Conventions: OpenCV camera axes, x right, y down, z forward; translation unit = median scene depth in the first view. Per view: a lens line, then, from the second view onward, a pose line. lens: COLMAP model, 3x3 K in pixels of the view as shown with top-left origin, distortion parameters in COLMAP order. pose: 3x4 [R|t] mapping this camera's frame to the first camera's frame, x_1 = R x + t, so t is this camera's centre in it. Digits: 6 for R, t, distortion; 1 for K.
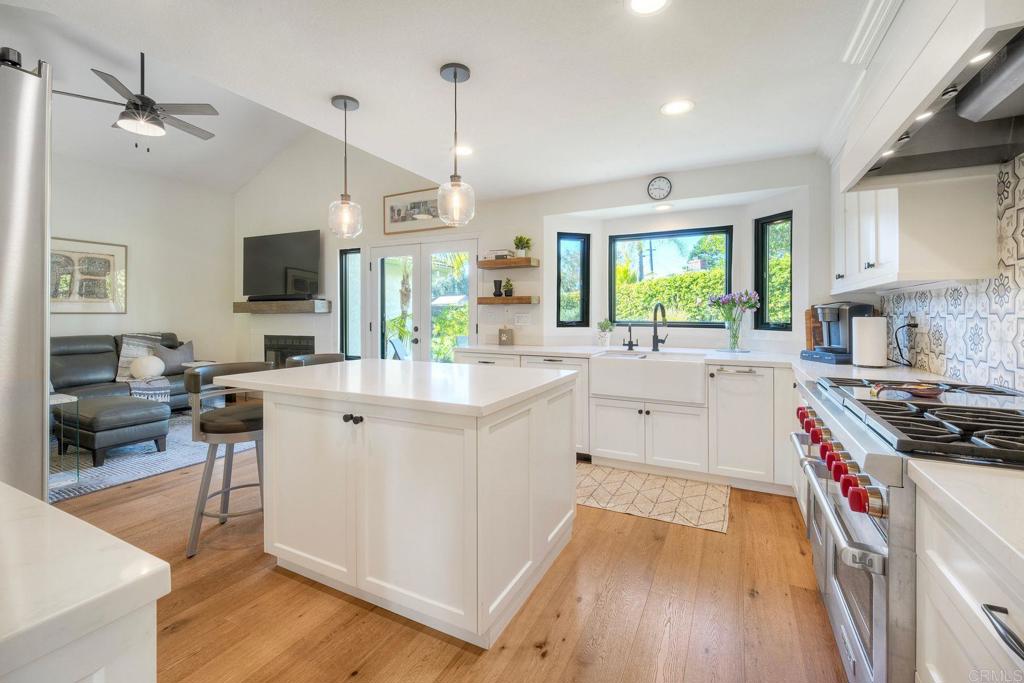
lens RADIAL K [[459.1, 0, 485.3], [0, 459.1, 312.6], [0, 0, 1]] dist [0.000666, -0.000636]
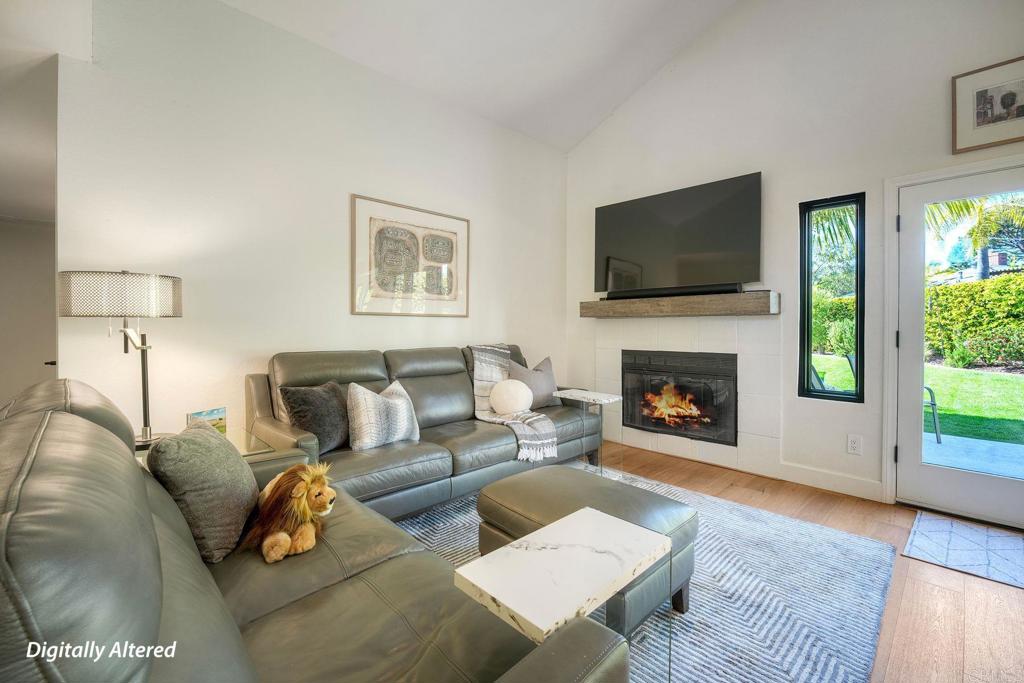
lens RADIAL K [[429.3, 0, 476.5], [0, 429.3, 330.8], [0, 0, 1]] dist [-0.006515, -0.003218]
pose [[0.937449, 0.003398, -0.348106, -0.551067], [-0.000860, 0.999972, 0.007445, 0.019041], [0.348121, -0.006680, 0.937426, 0.395495]]
